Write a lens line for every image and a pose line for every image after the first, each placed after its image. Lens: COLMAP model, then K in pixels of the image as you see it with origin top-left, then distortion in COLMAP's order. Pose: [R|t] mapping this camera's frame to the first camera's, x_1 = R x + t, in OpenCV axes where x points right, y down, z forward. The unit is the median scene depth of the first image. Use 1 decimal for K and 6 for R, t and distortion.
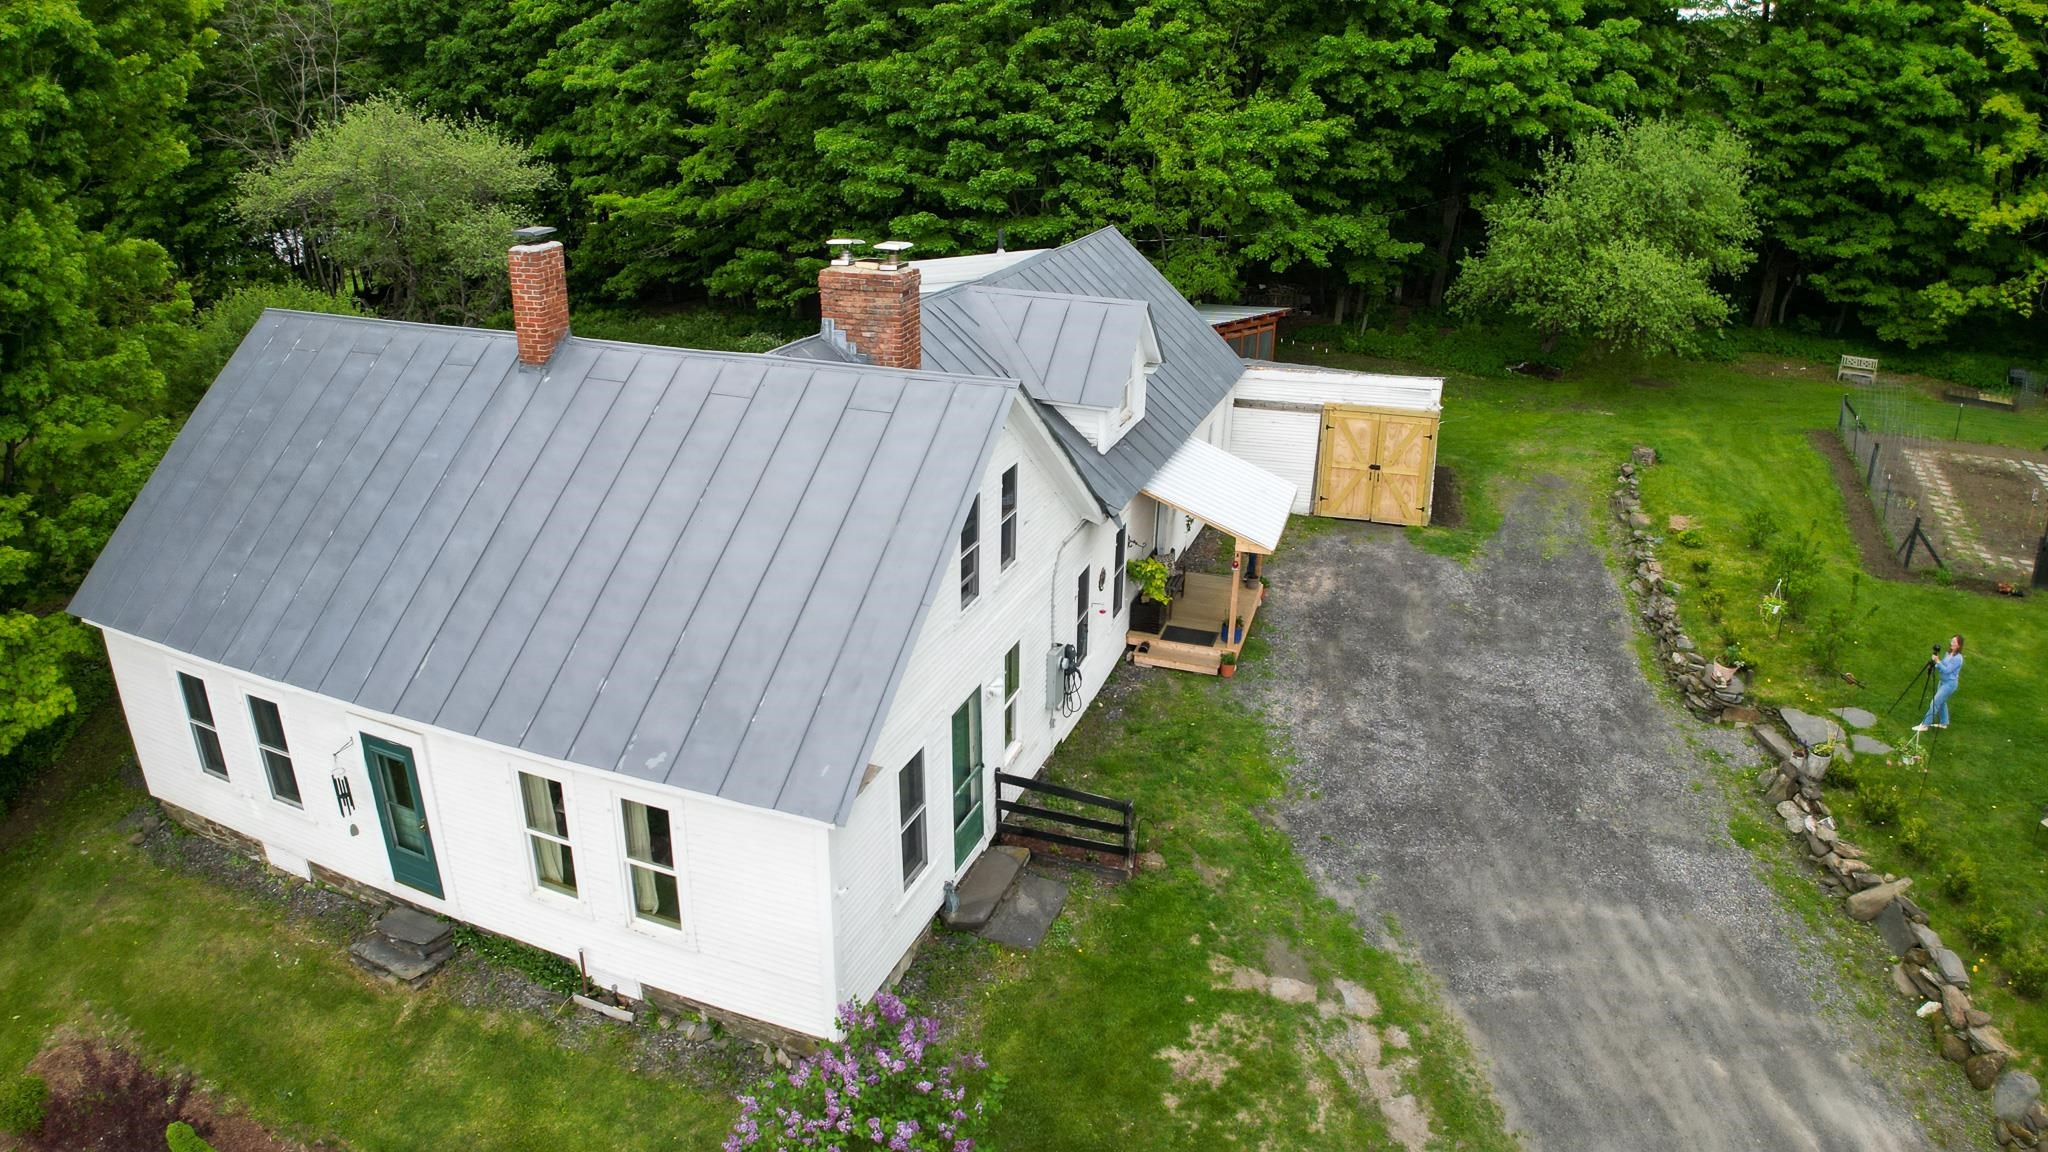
lens RADIAL K [[1290.5, 0, 1017.2], [0, 1290.5, 549.3], [0, 0, 1]] dist [-0.183398, 0.023347]
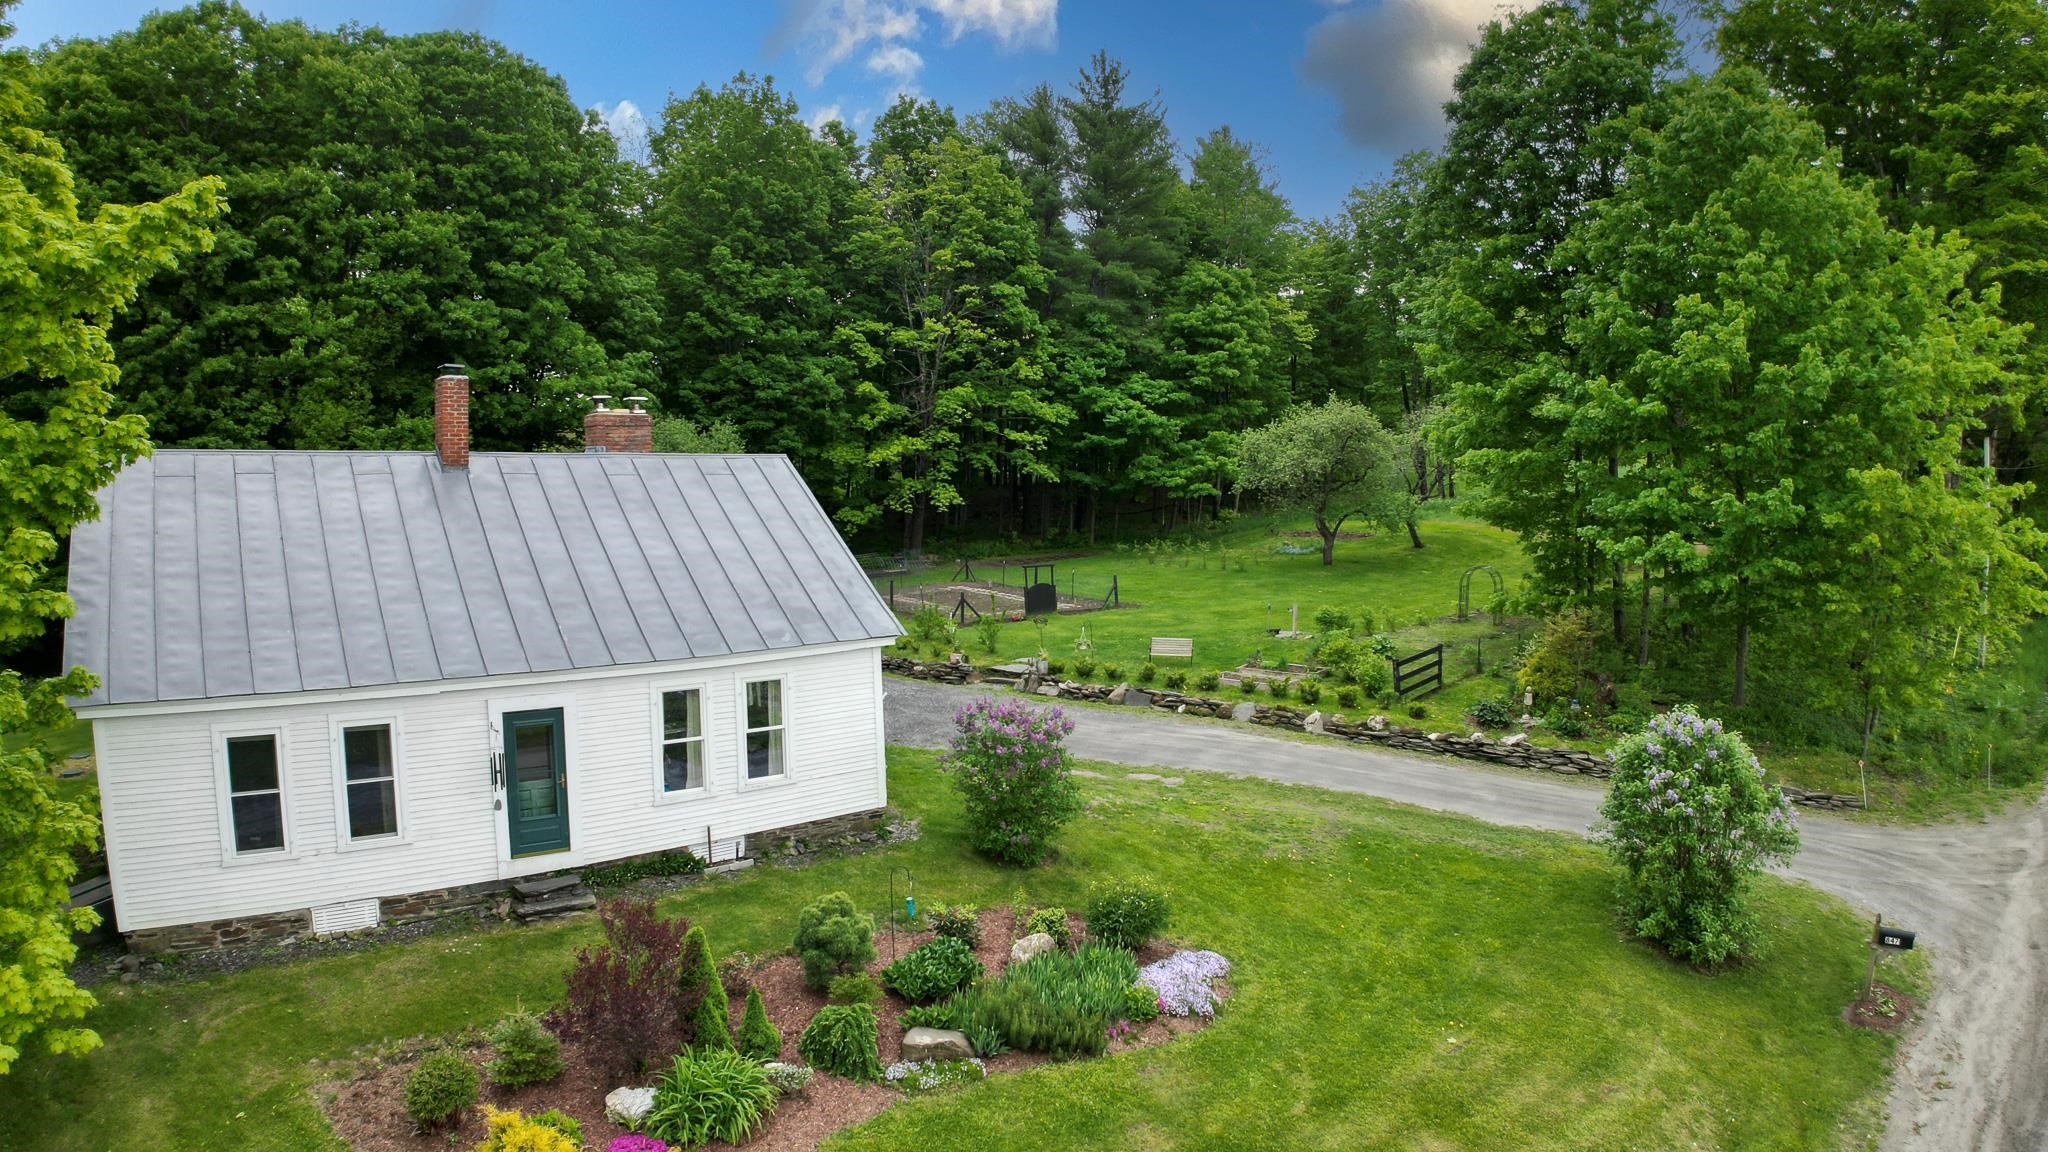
lens RADIAL K [[1190.1, 0, 1029.2], [0, 1190.1, 571.0], [0, 0, 1]] dist [-0.157341, 0.004470]
pose [[0.530833, -0.083264, 0.843376, -0.445097], [0.325821, 0.938726, -0.112399, 0.115656], [-0.782341, 0.334454, 0.525436, -0.022587]]
